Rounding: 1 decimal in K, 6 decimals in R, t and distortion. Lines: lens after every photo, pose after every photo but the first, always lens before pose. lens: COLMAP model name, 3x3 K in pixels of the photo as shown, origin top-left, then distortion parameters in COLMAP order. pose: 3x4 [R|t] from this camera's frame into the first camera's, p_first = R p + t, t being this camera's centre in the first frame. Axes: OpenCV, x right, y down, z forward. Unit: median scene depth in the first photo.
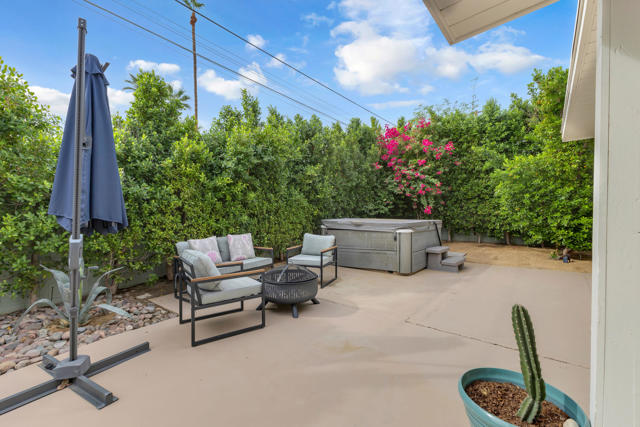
lens RADIAL K [[276.2, 0, 320.1], [0, 276.2, 210.8], [0, 0, 1]] dist [0.023140, -0.007509]
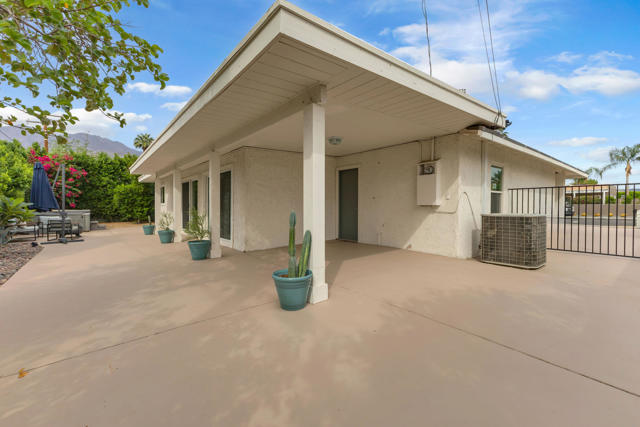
lens RADIAL K [[276.2, 0, 320.1], [0, 276.2, 210.8], [0, 0, 1]] dist [0.023140, -0.007509]
pose [[0.201050, -0.018006, 0.979415, -1.131577], [-0.000102, 0.999831, 0.018402, -0.000162], [-0.979581, -0.003800, 0.201014, -1.013306]]
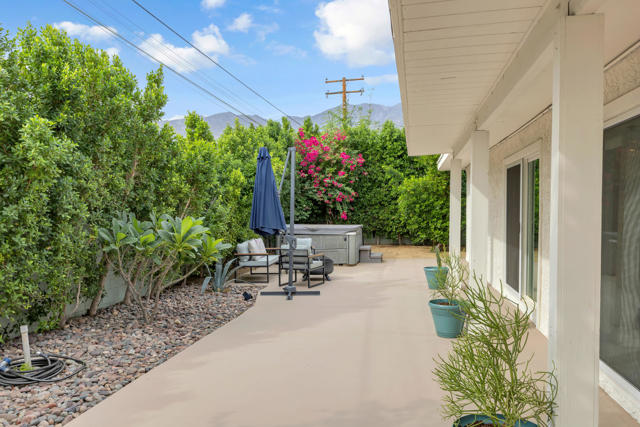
lens RADIAL K [[517.9, 0, 320.0], [0, 517.9, 213.5], [0, 0, 1]] dist [0.001492, -0.004495]
pose [[0.871871, -0.005884, 0.489701, -0.715387], [-0.000411, 0.999919, 0.012748, -0.038827], [-0.489736, -0.011316, 0.871797, -0.760884]]
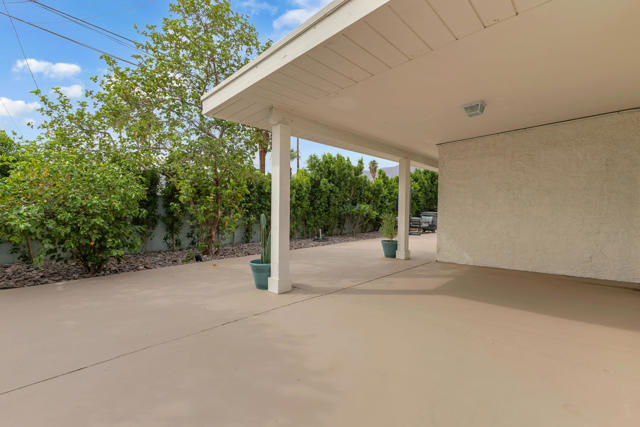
lens RADIAL K [[276.2, 0, 320.1], [0, 276.2, 210.8], [0, 0, 1]] dist [0.023140, -0.007509]
pose [[0.996941, 0.005268, -0.077975, -0.619466], [-0.004405, 0.999927, 0.011237, -0.005013], [0.078029, -0.010860, 0.996892, -1.397213]]
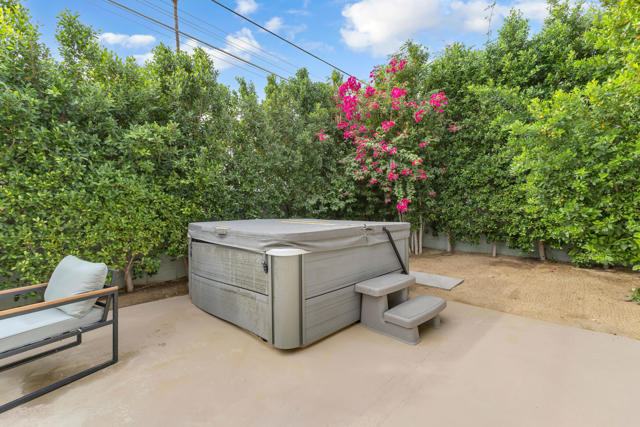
lens RADIAL K [[276.2, 0, 320.1], [0, 276.2, 210.8], [0, 0, 1]] dist [0.023140, -0.007509]
pose [[0.995875, -0.004473, -0.090625, 0.266607], [0.005425, 0.999933, 0.010256, 0.002721], [0.090573, -0.010706, 0.995832, 0.377367]]
